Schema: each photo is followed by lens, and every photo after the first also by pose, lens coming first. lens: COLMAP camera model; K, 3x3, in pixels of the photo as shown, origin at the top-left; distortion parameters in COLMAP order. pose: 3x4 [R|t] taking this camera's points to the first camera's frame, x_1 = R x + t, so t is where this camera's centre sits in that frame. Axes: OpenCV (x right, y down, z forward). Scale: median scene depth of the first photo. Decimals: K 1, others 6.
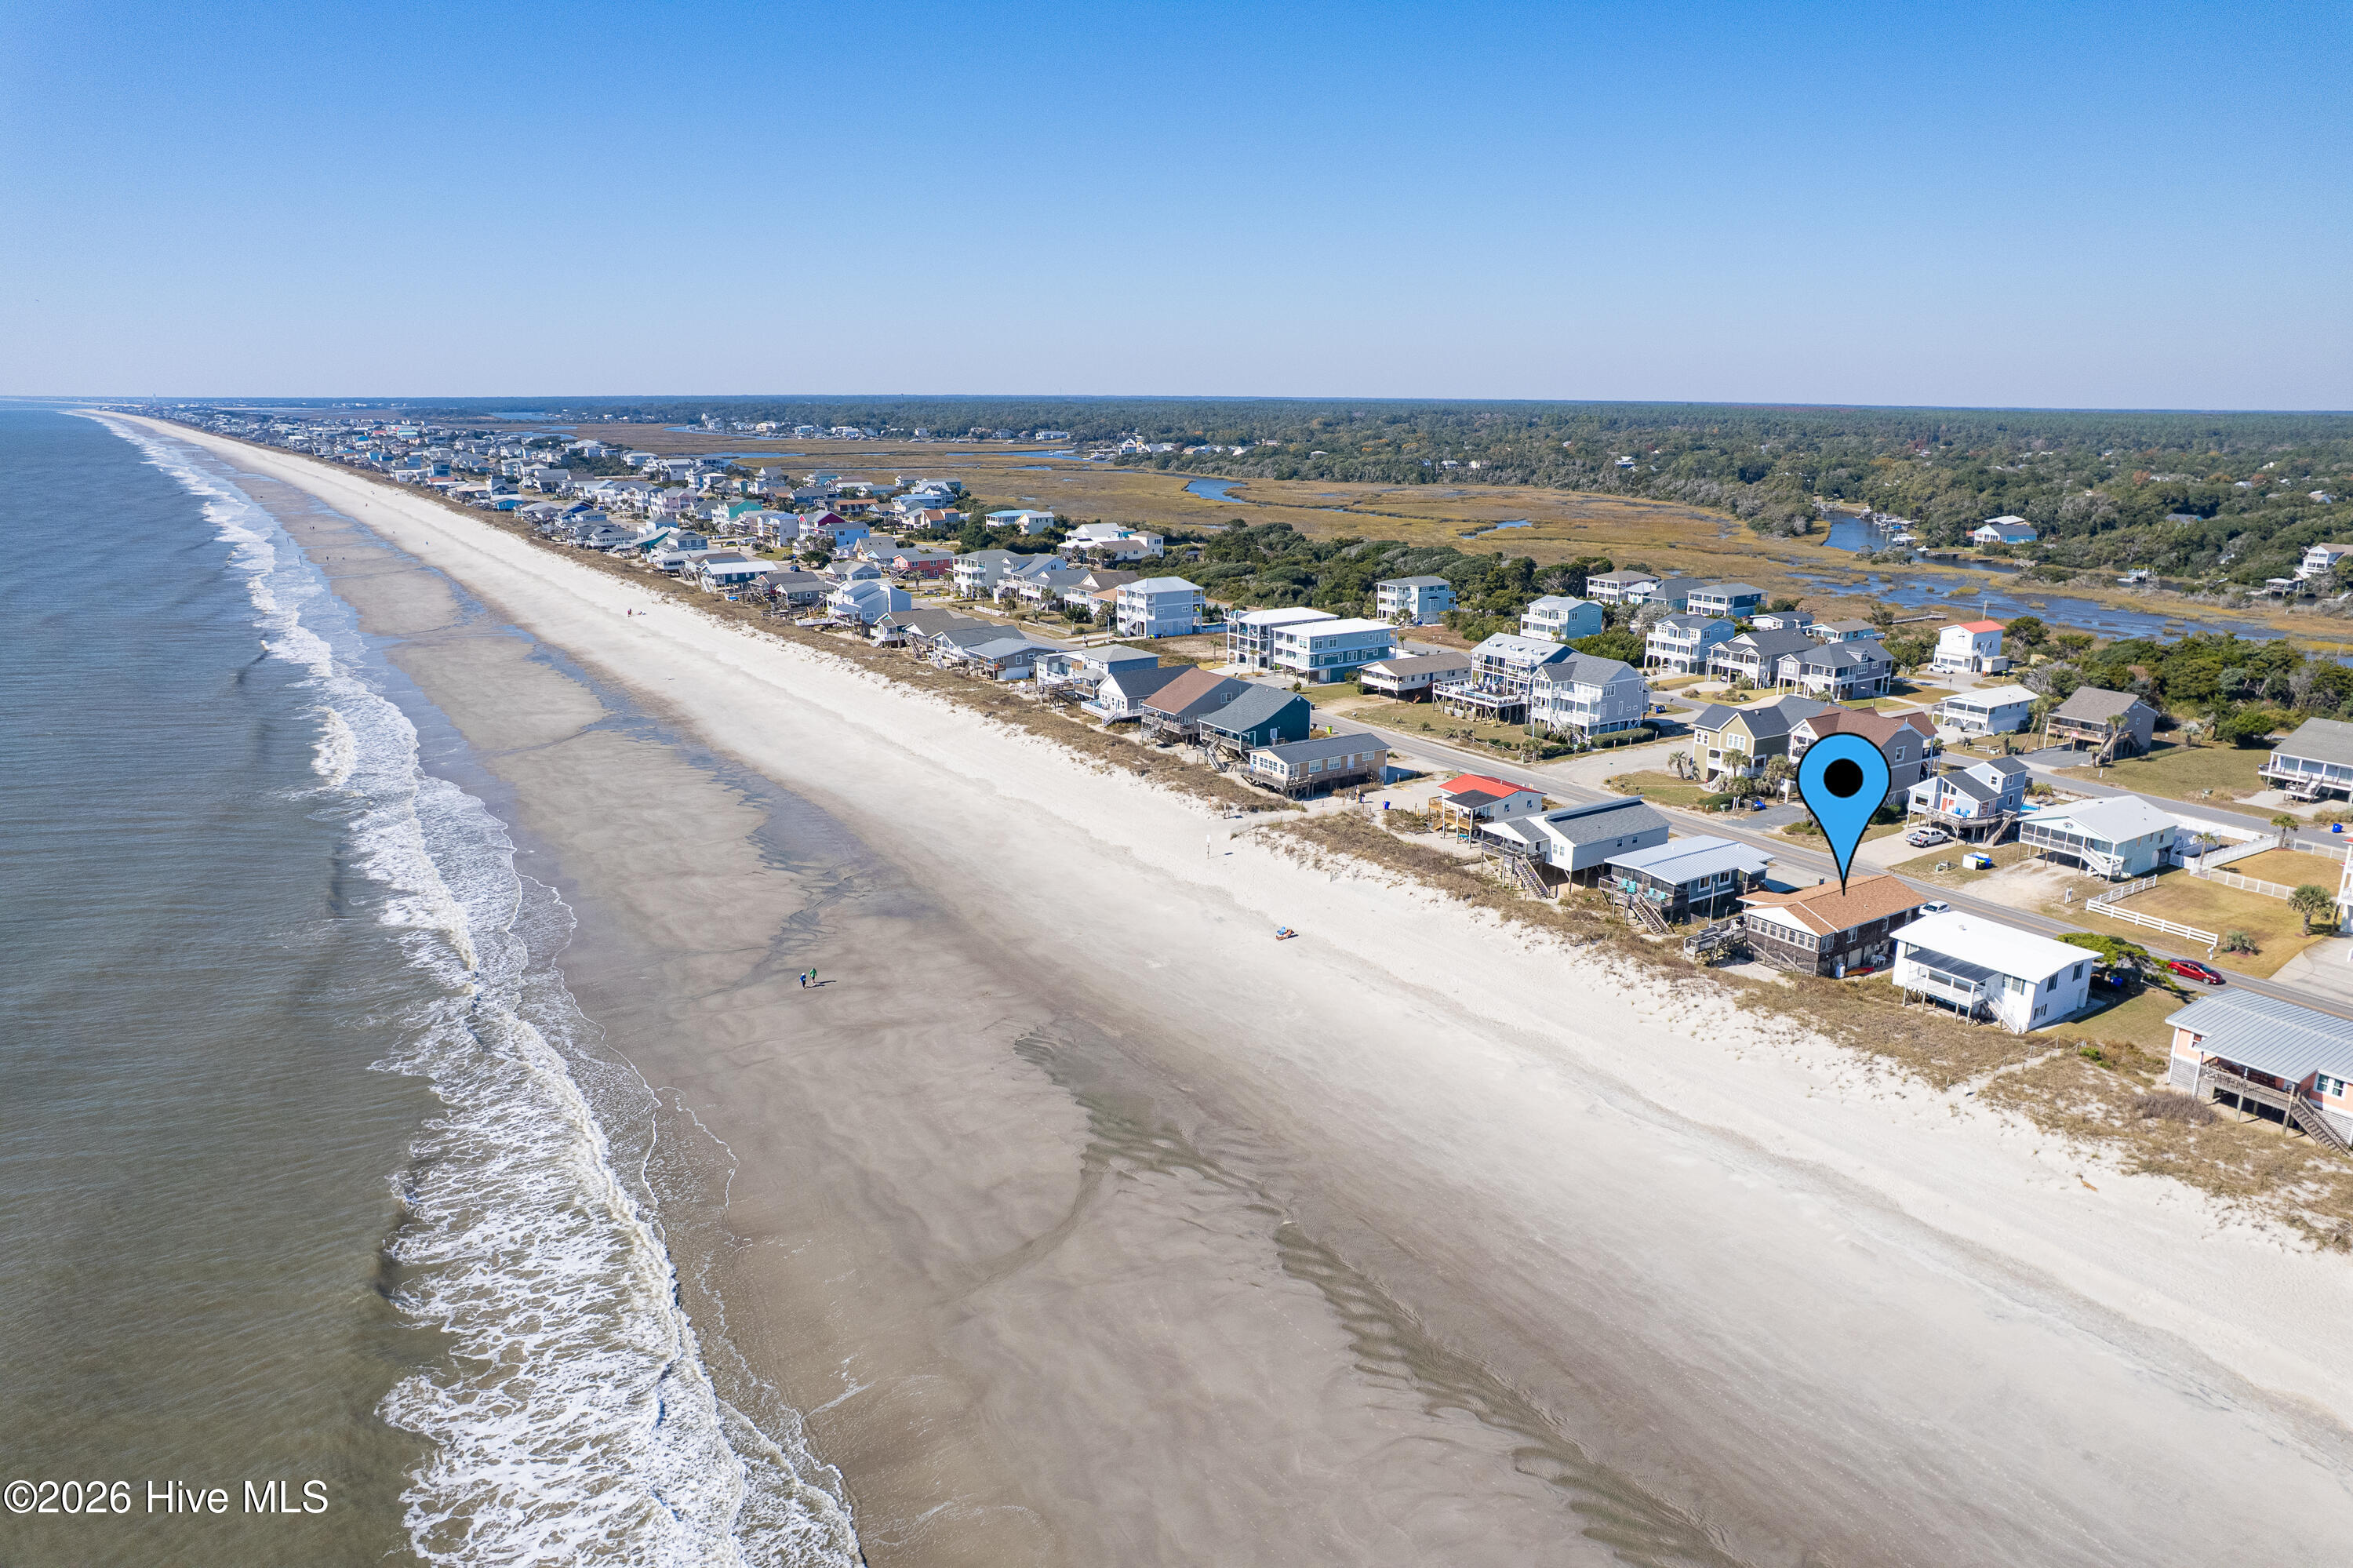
lens RADIAL K [[1502.5, 0, 1192.7], [0, 1502.5, 786.1], [0, 0, 1]] dist [-0.074099, 0.066556]
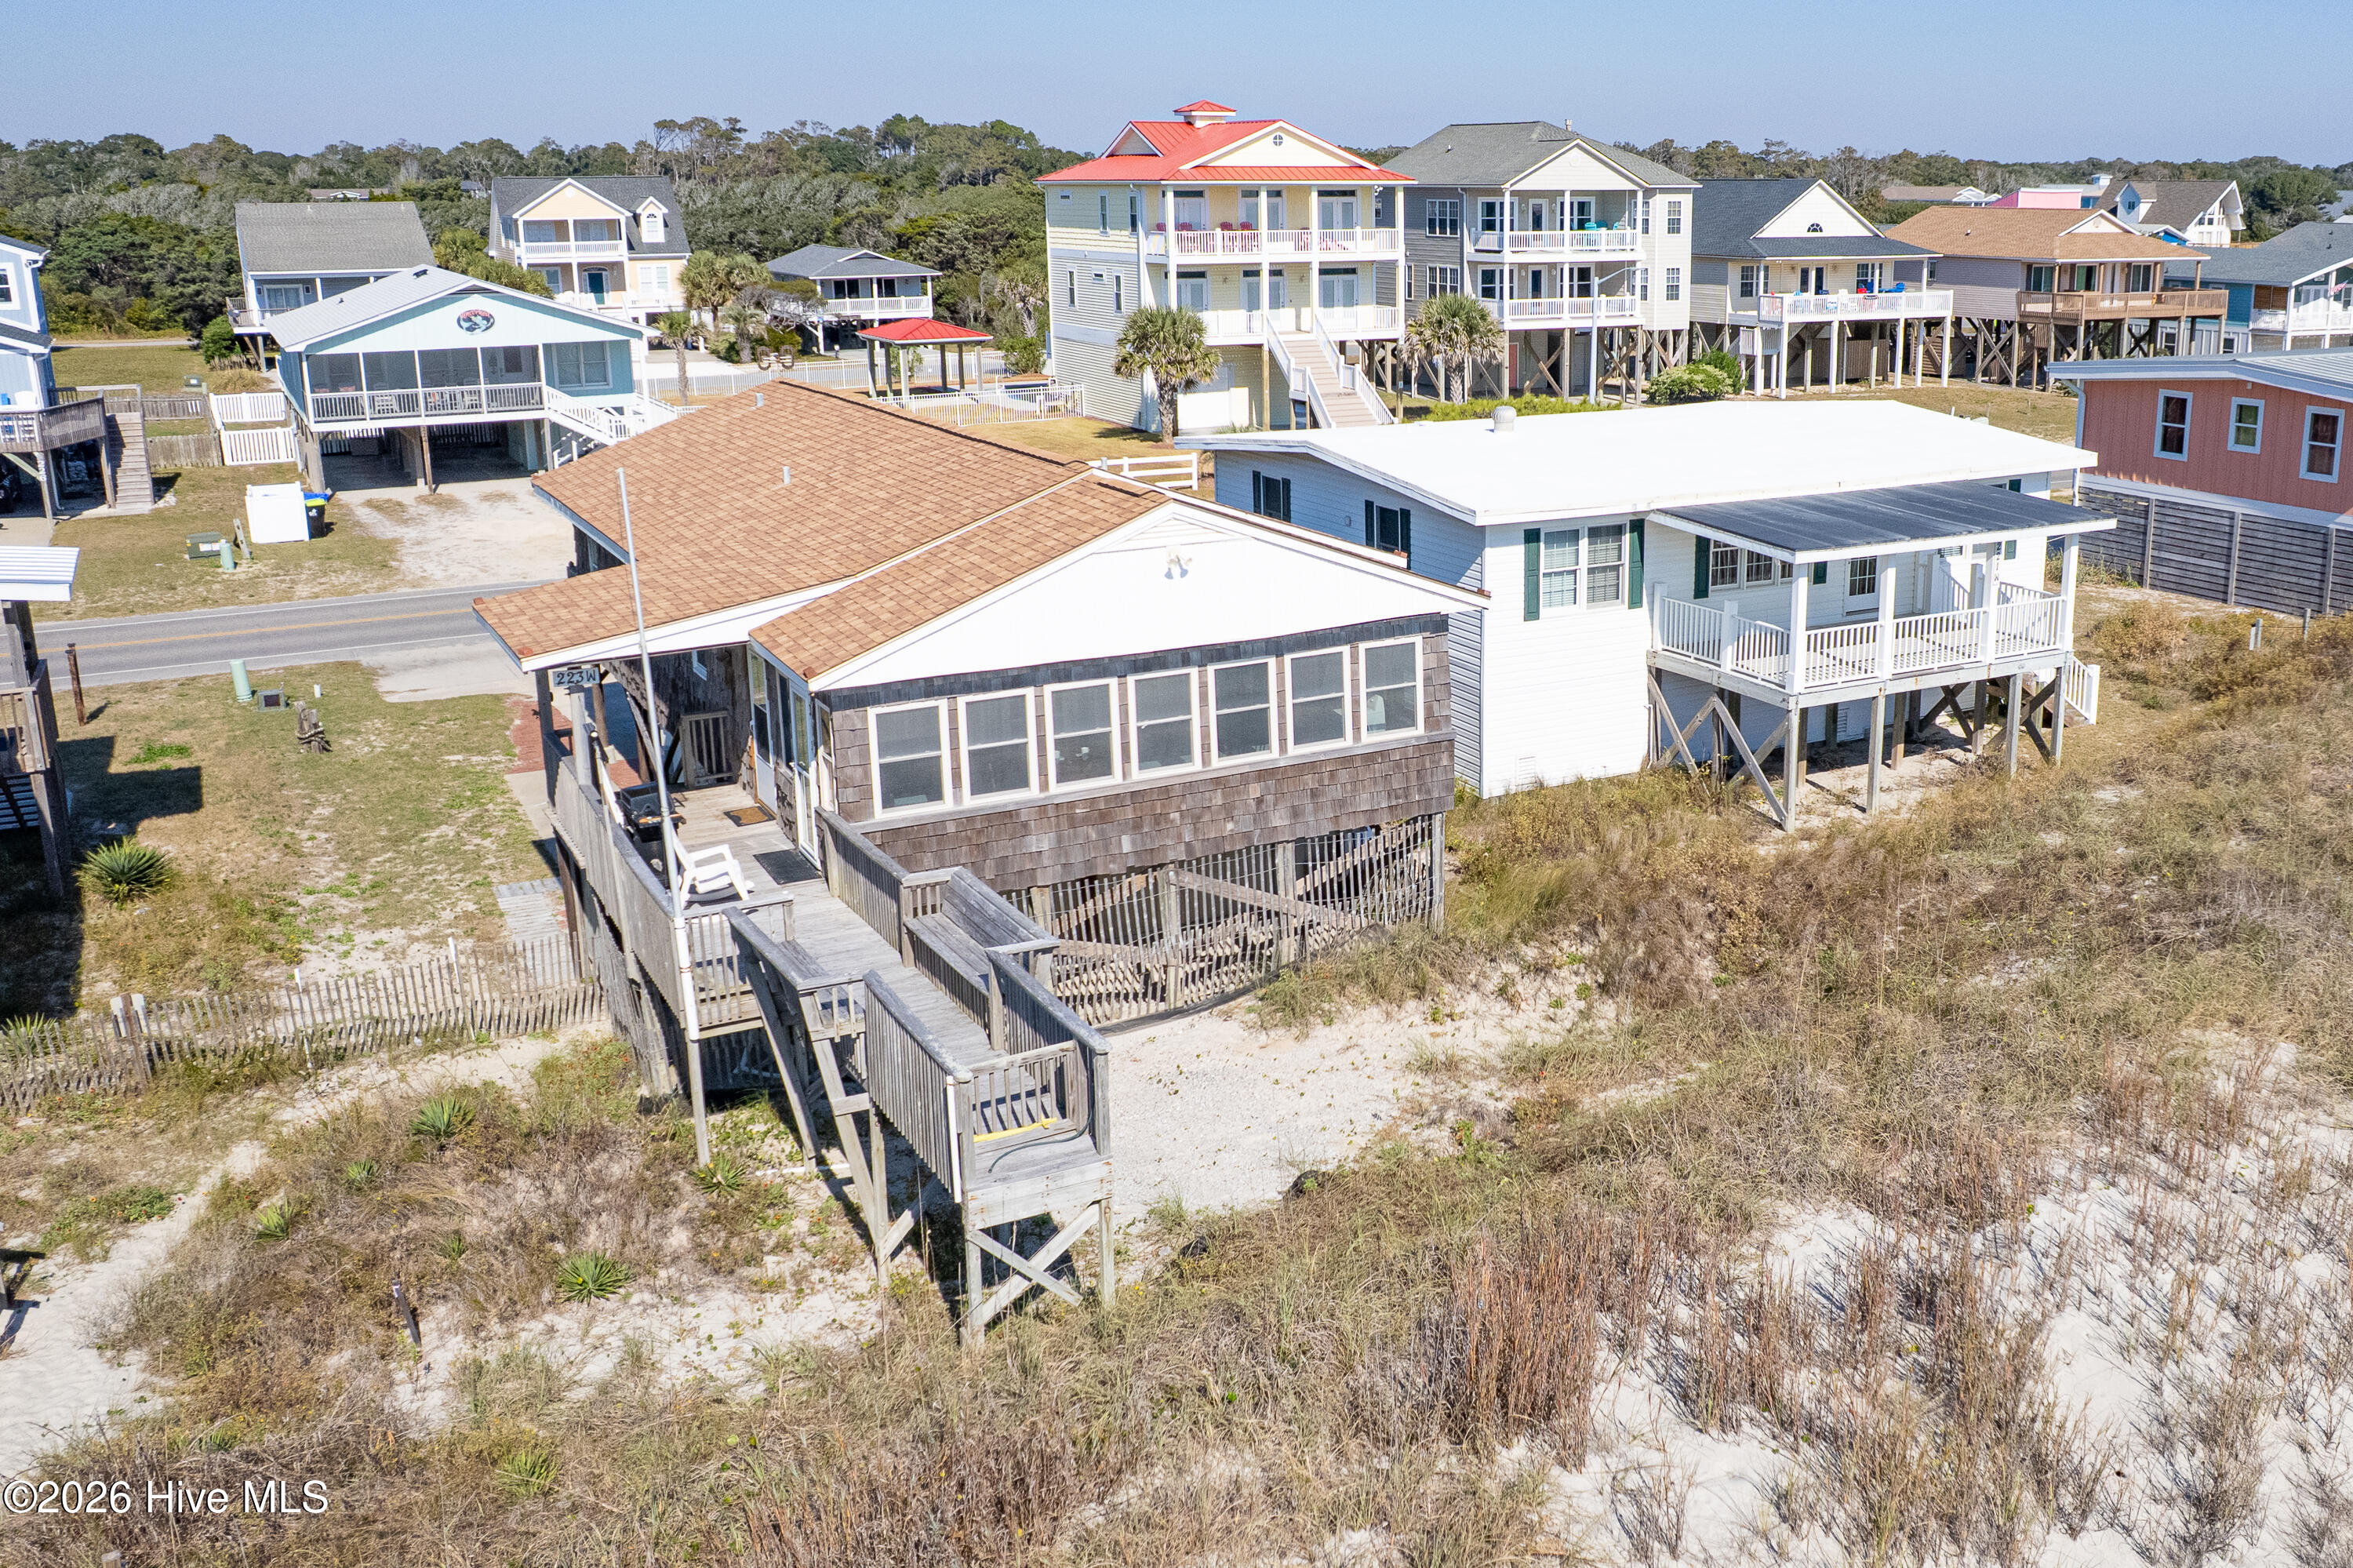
lens RADIAL K [[2146.3, 0, 1439.0], [0, 2146.3, 726.9], [0, 0, 1]] dist [-0.049742, 0.025402]
pose [[0.042457, -0.252479, 0.966670, 0.133789], [0.254805, 0.938284, 0.233873, 0.038071], [-0.966060, 0.236383, 0.104170, 0.582915]]
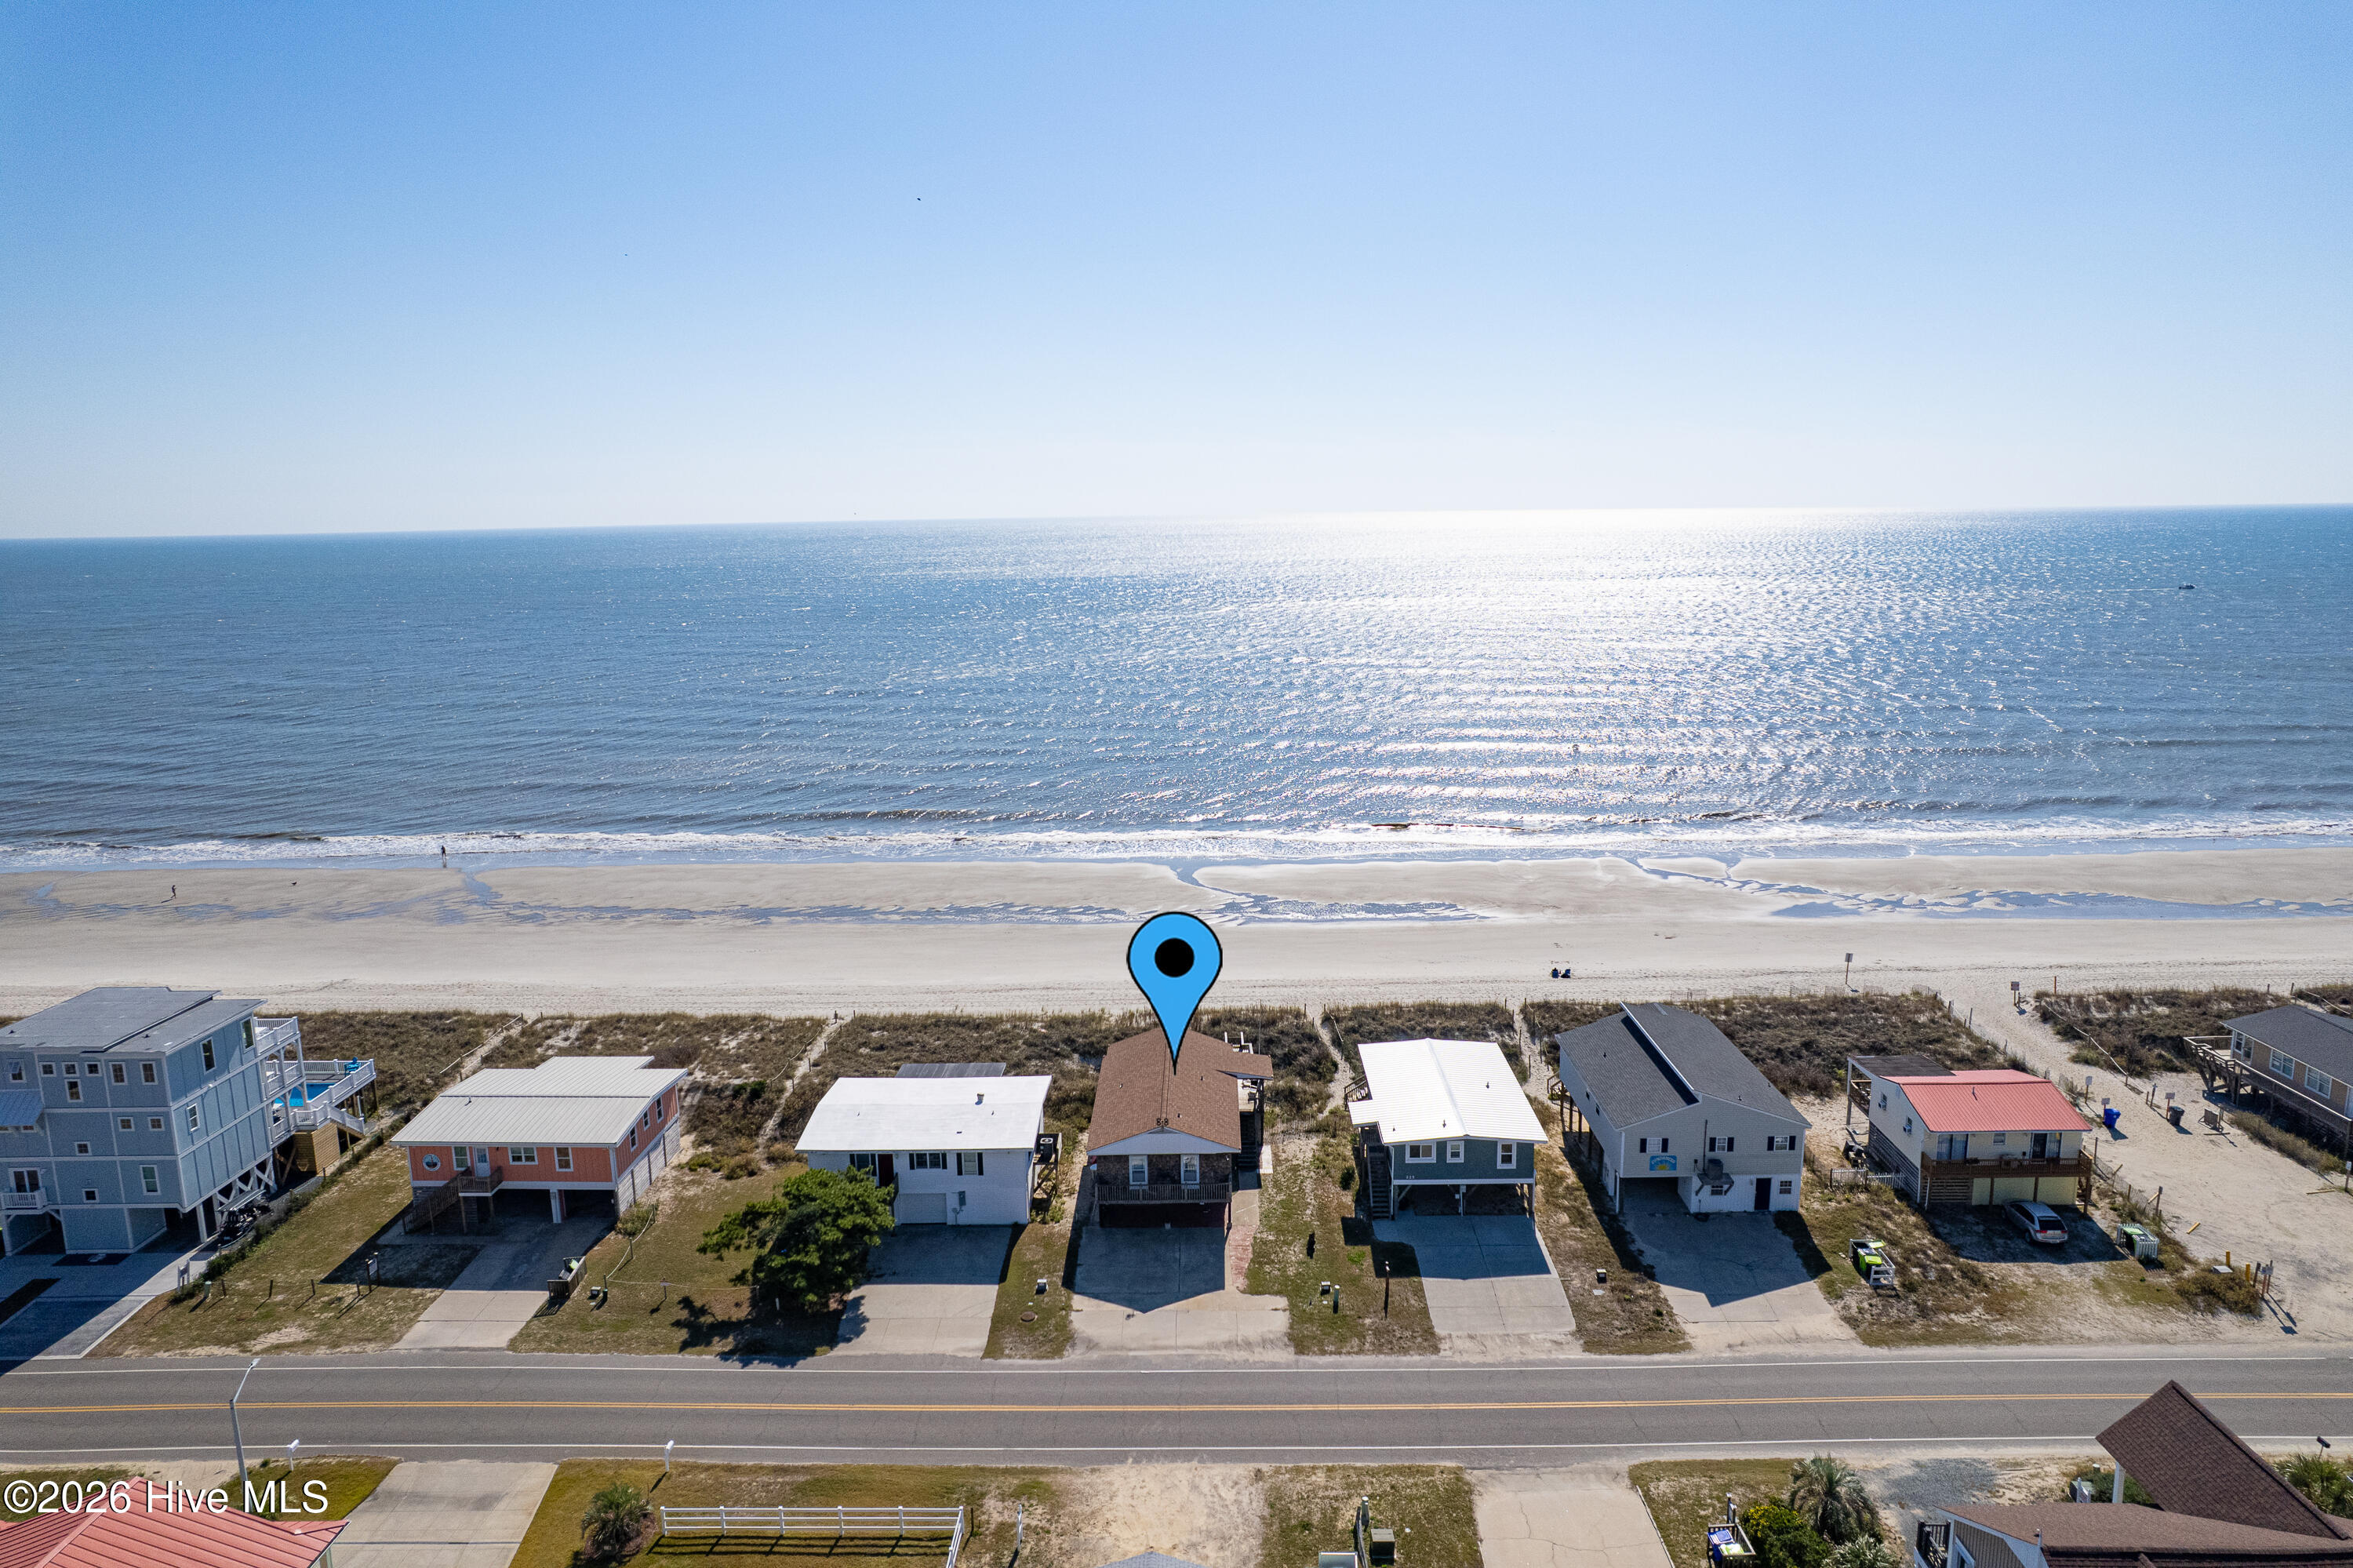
lens RADIAL K [[1502.5, 0, 1192.7], [0, 1502.5, 786.1], [0, 0, 1]] dist [-0.074099, 0.066556]
pose [[-0.560035, 0.154191, -0.813994, 0.588619], [-0.197878, 0.929195, 0.312155, -0.157811], [0.804491, 0.335889, -0.489870, 0.804348]]
